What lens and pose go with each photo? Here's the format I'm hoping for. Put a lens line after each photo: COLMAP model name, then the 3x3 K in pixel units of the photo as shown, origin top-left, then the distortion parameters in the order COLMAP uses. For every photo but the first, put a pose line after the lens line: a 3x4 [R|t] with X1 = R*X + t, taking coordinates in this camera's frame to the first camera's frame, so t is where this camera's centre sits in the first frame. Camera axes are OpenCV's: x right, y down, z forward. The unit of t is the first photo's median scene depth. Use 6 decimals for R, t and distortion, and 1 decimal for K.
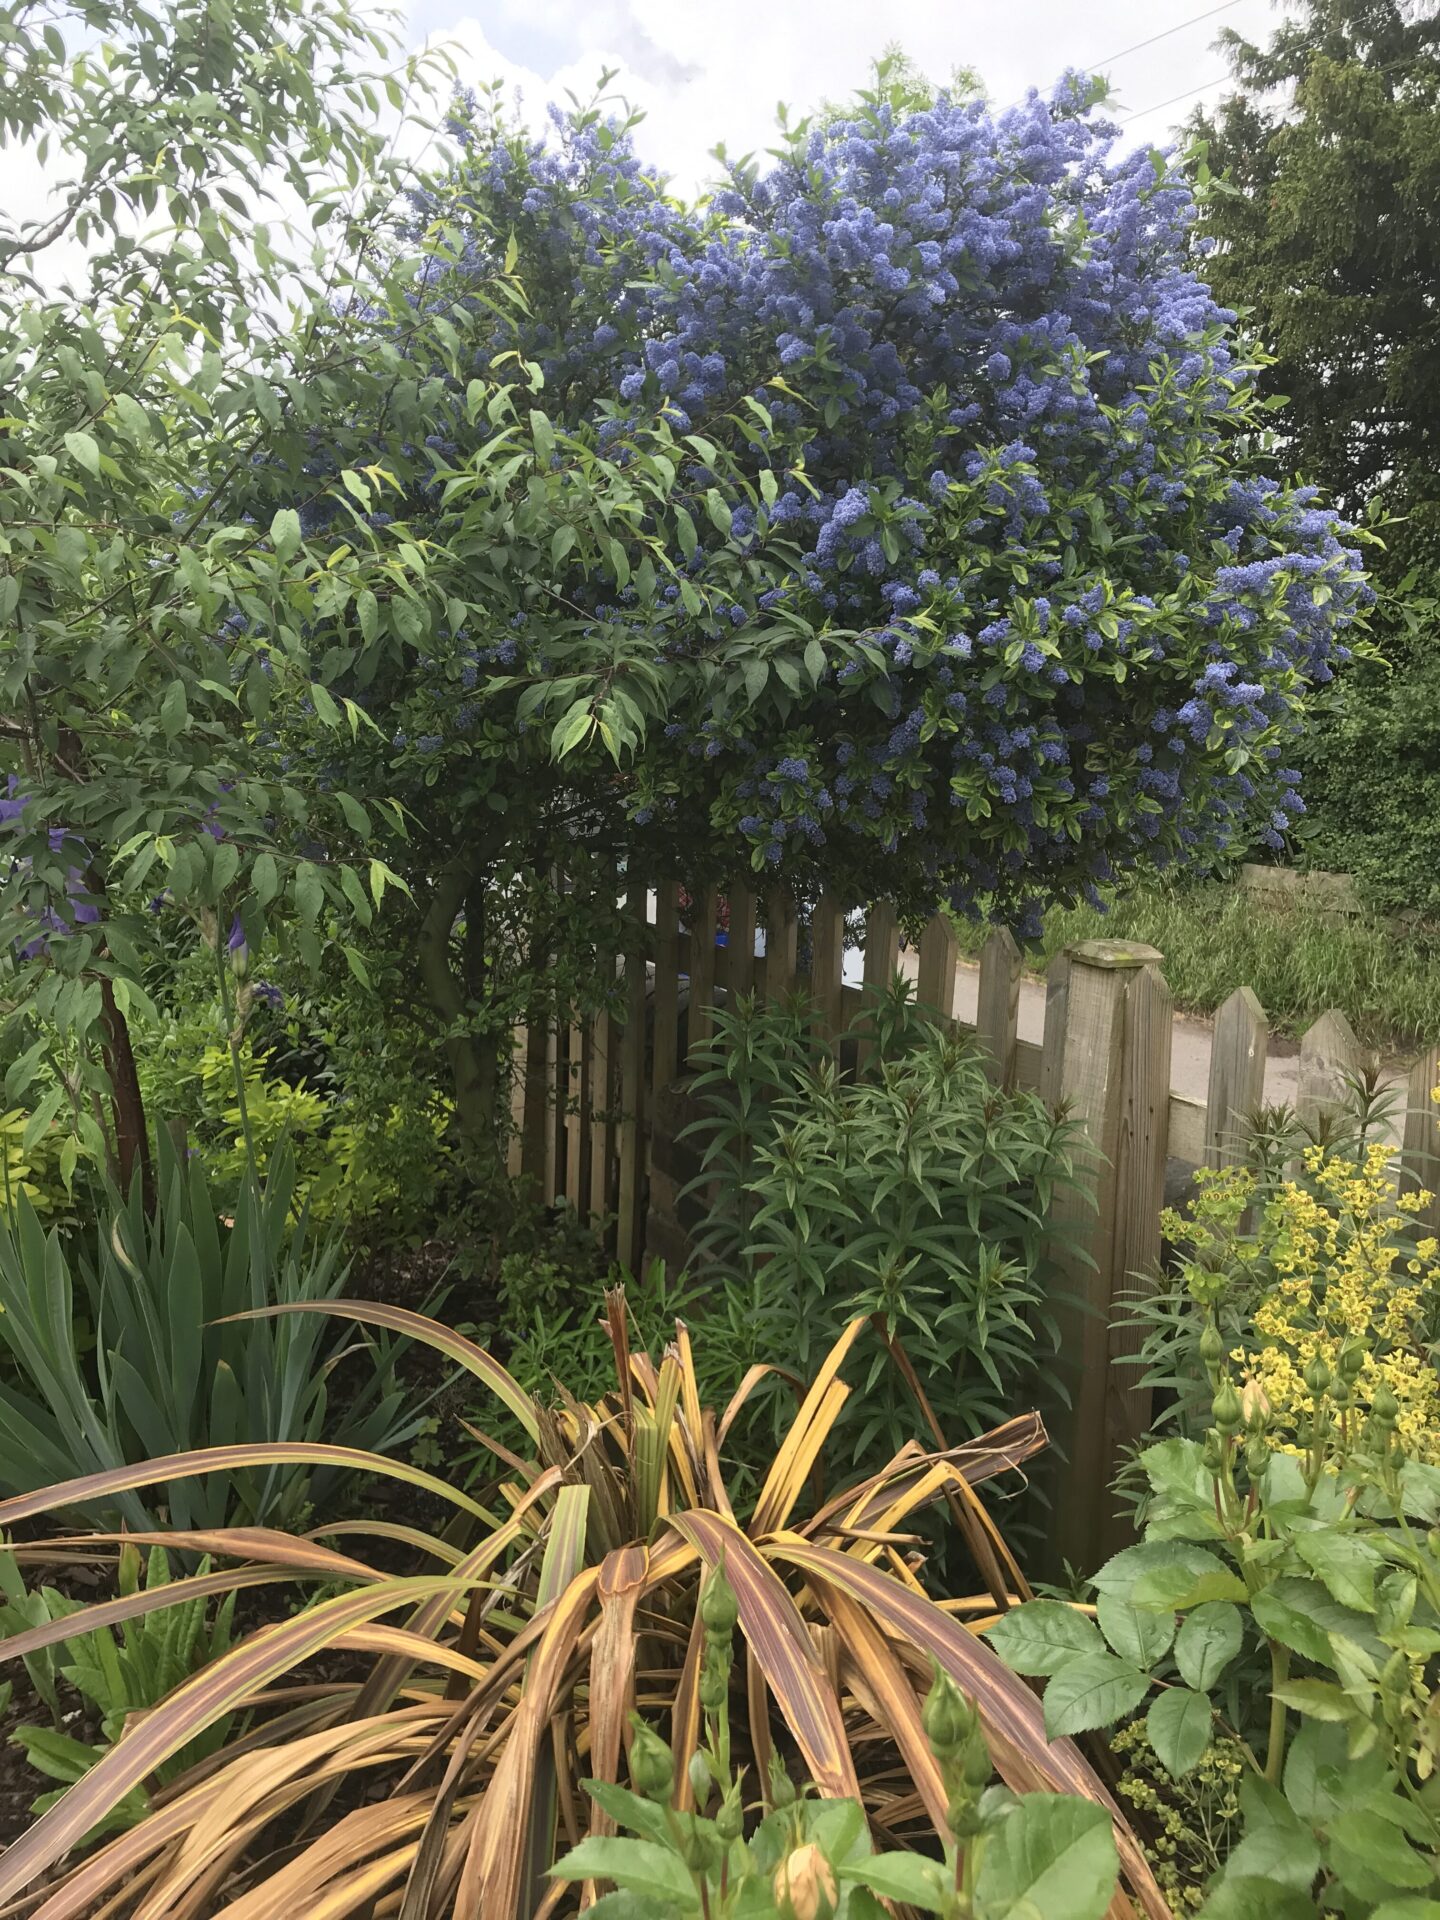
lens RADIAL K [[1557.8, 0, 720.0], [0, 1557.8, 960.0], [0, 0, 1]] dist [0.045409, -0.052949]
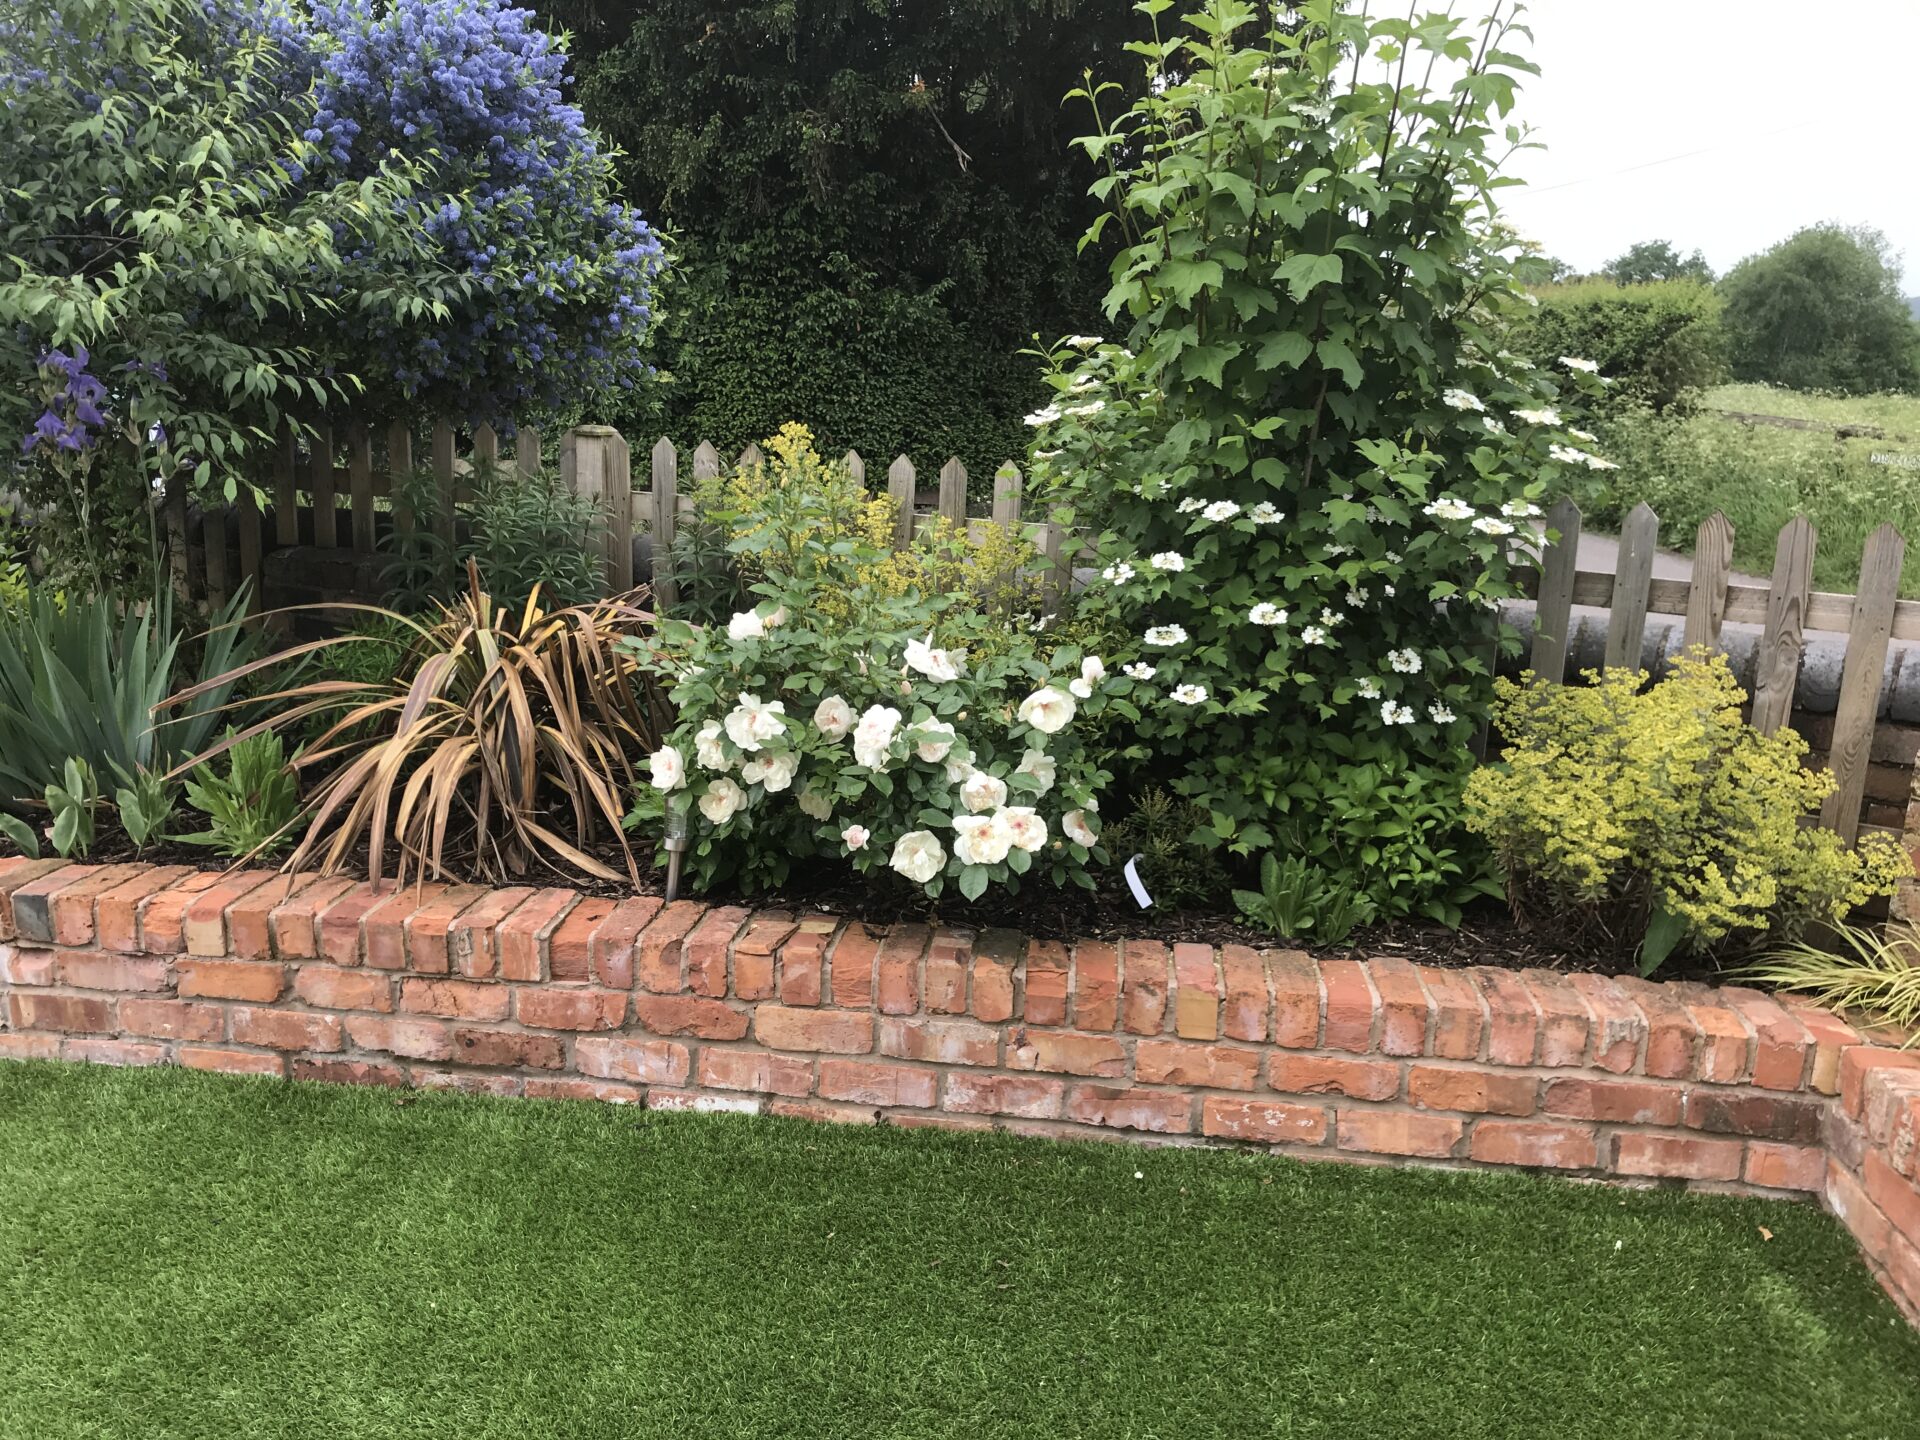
lens RADIAL K [[1557.8, 0, 952.2], [0, 1557.8, 694.1], [0, 0, 1]] dist [0.045409, -0.052949]
pose [[0.763831, -0.135768, 0.630975, -0.792188], [0.084960, 0.990268, 0.110230, 0.161591], [-0.639800, -0.030589, 0.767933, -1.001801]]
